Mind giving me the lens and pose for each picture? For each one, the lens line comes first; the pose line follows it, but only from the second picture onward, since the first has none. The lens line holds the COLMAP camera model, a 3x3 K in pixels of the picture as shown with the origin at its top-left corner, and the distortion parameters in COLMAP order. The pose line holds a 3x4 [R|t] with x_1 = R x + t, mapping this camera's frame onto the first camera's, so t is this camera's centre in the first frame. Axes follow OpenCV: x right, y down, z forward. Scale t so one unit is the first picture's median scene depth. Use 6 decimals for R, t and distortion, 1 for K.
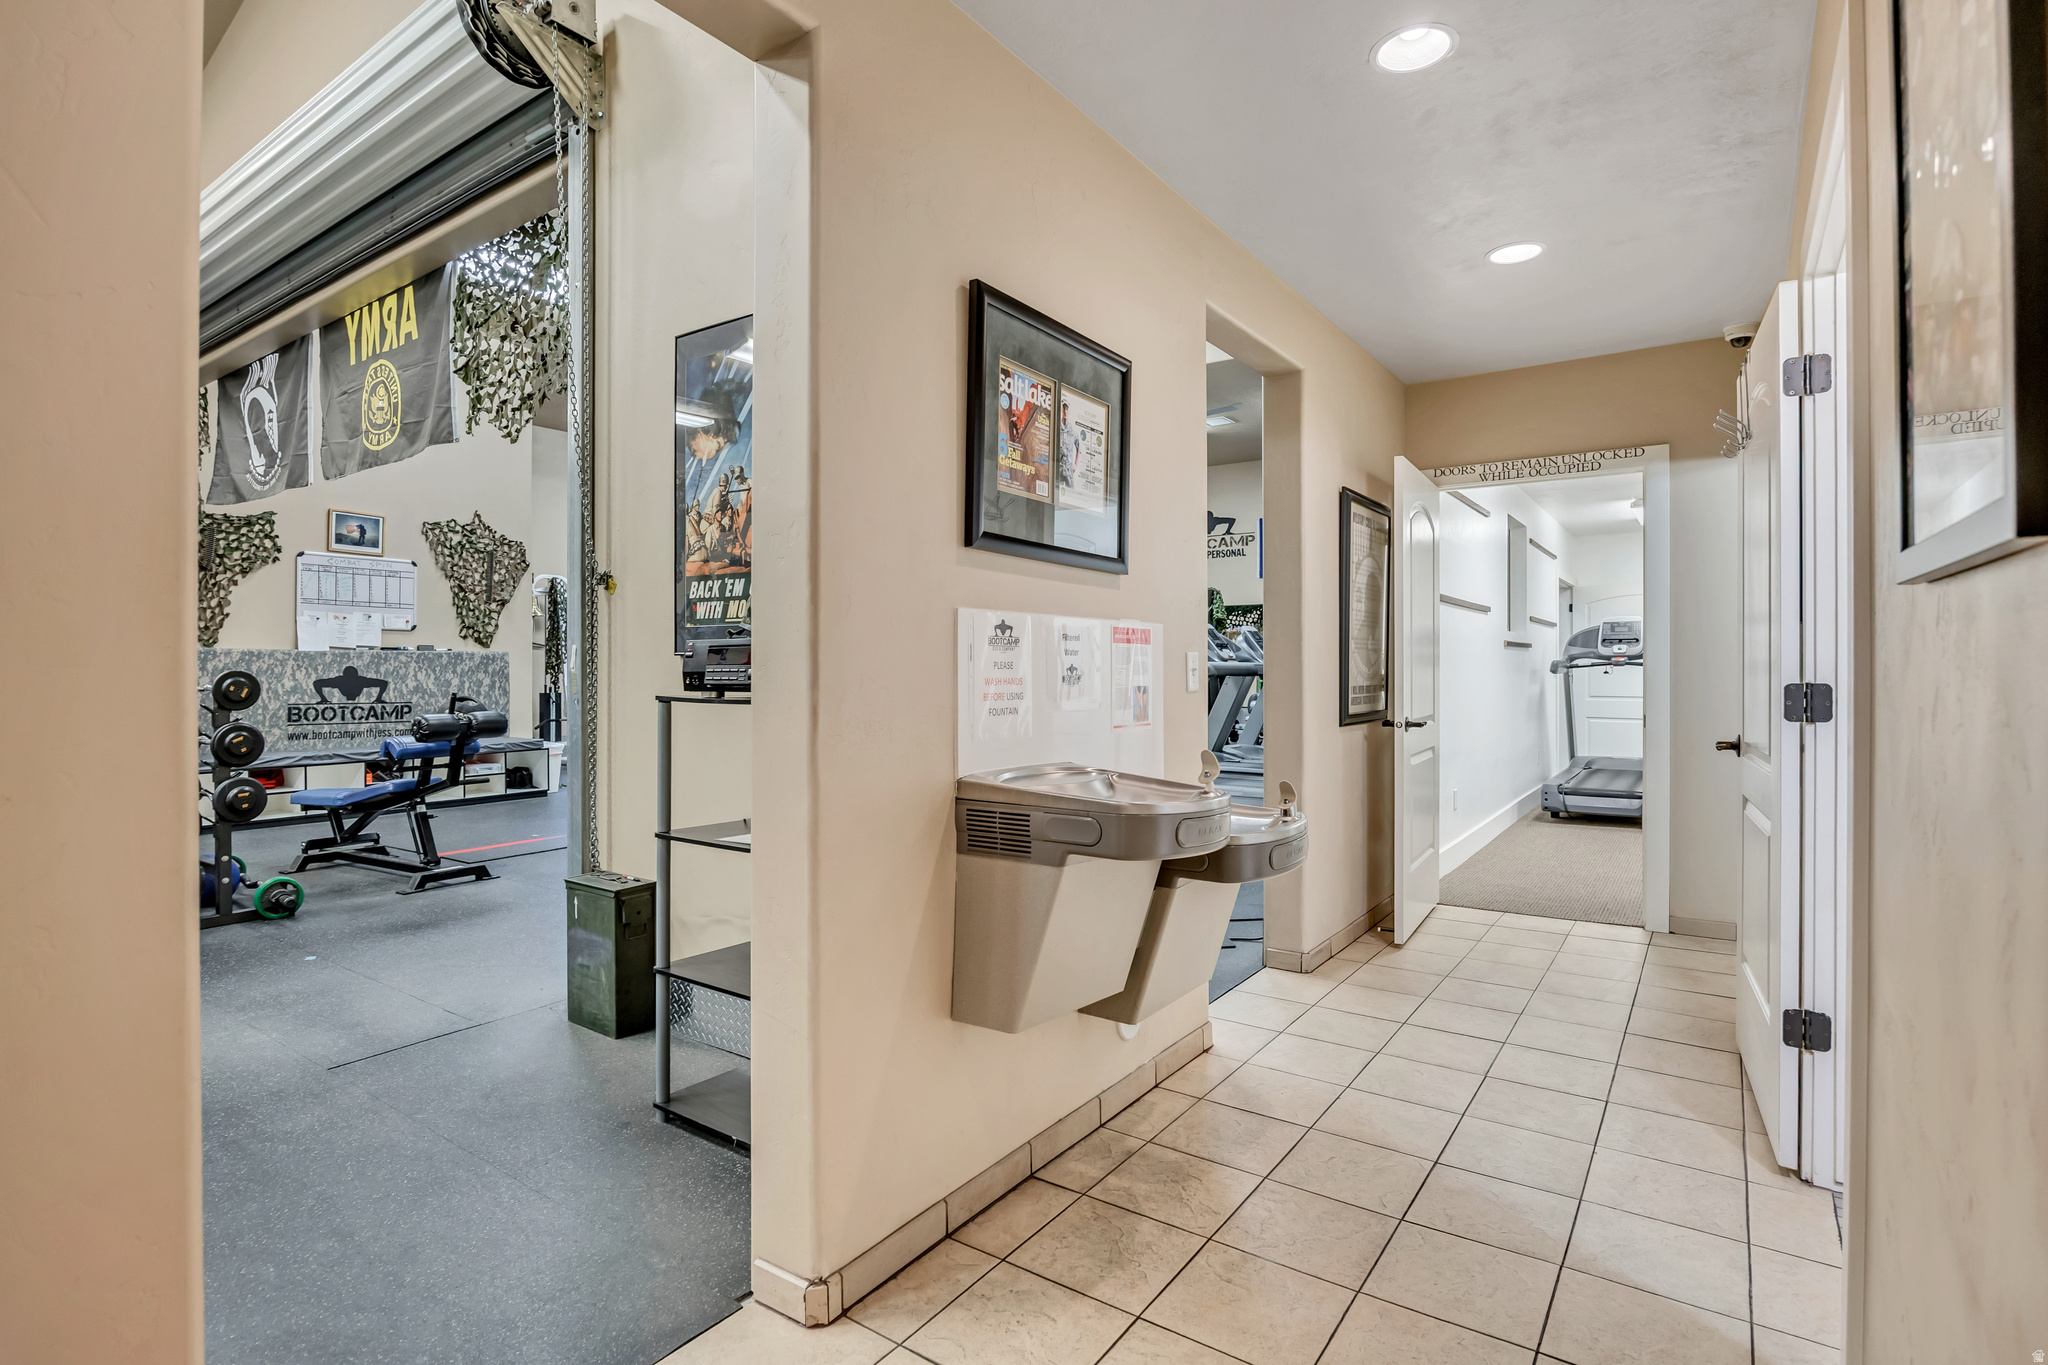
lens RADIAL K [[987.3, 0, 1024.4], [0, 987.3, 677.5], [0, 0, 1]] dist [0.001026, 0.000047]
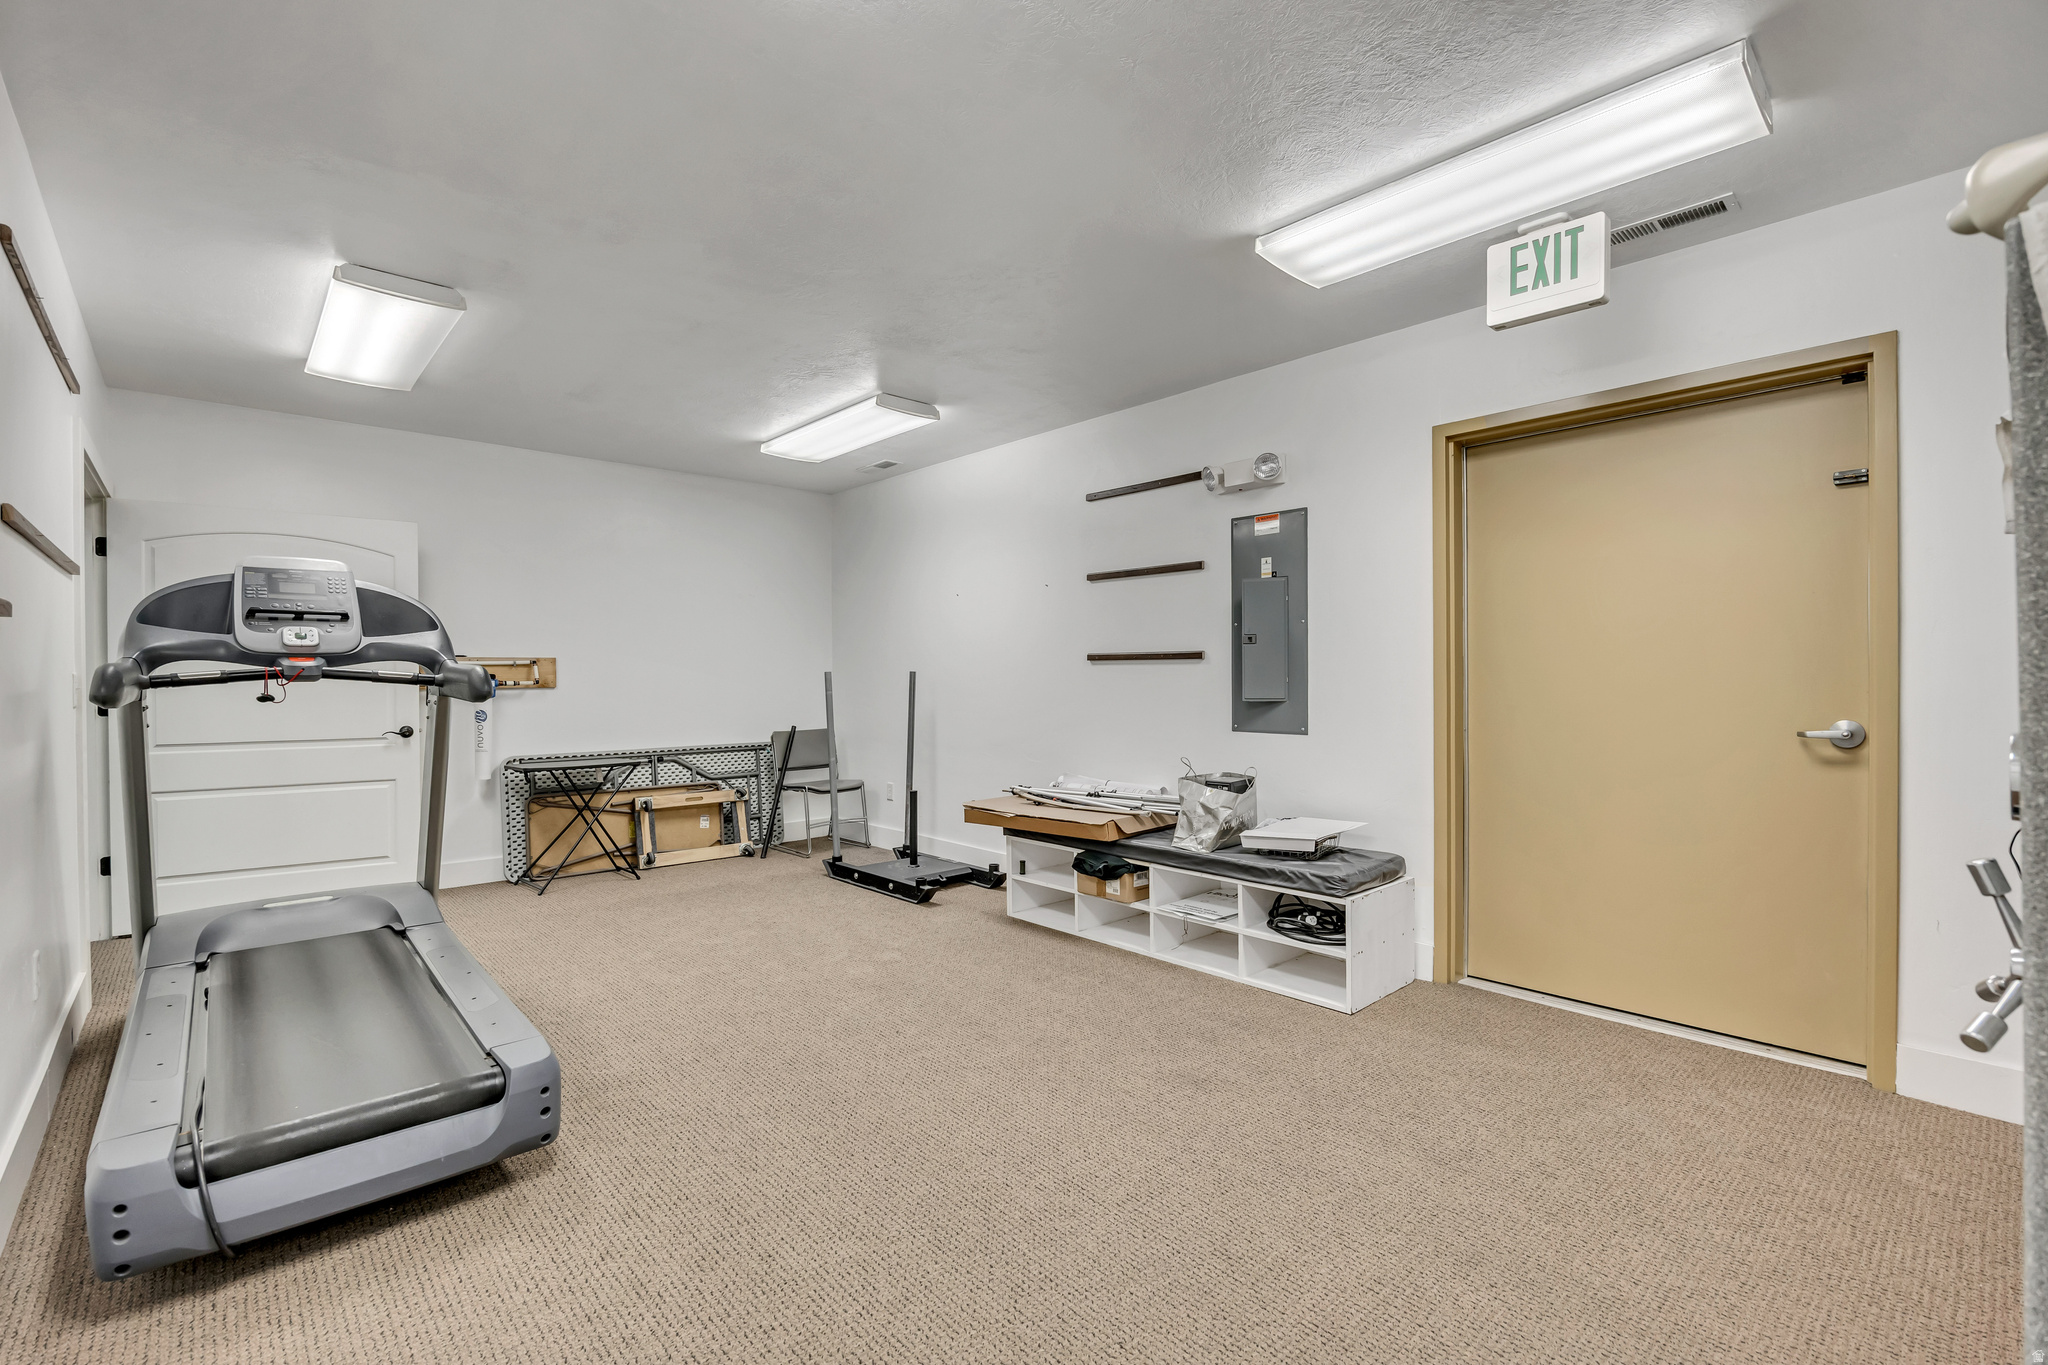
lens RADIAL K [[904.2, 0, 1023.4], [0, 904.2, 683.4], [0, 0, 1]] dist [-0.023027, -0.000474]
pose [[0.218811, -0.016501, 0.975628, 0.323368], [0.009513, 0.999846, 0.014777, -0.012772], [-0.975721, 0.006047, 0.218934, 0.645500]]
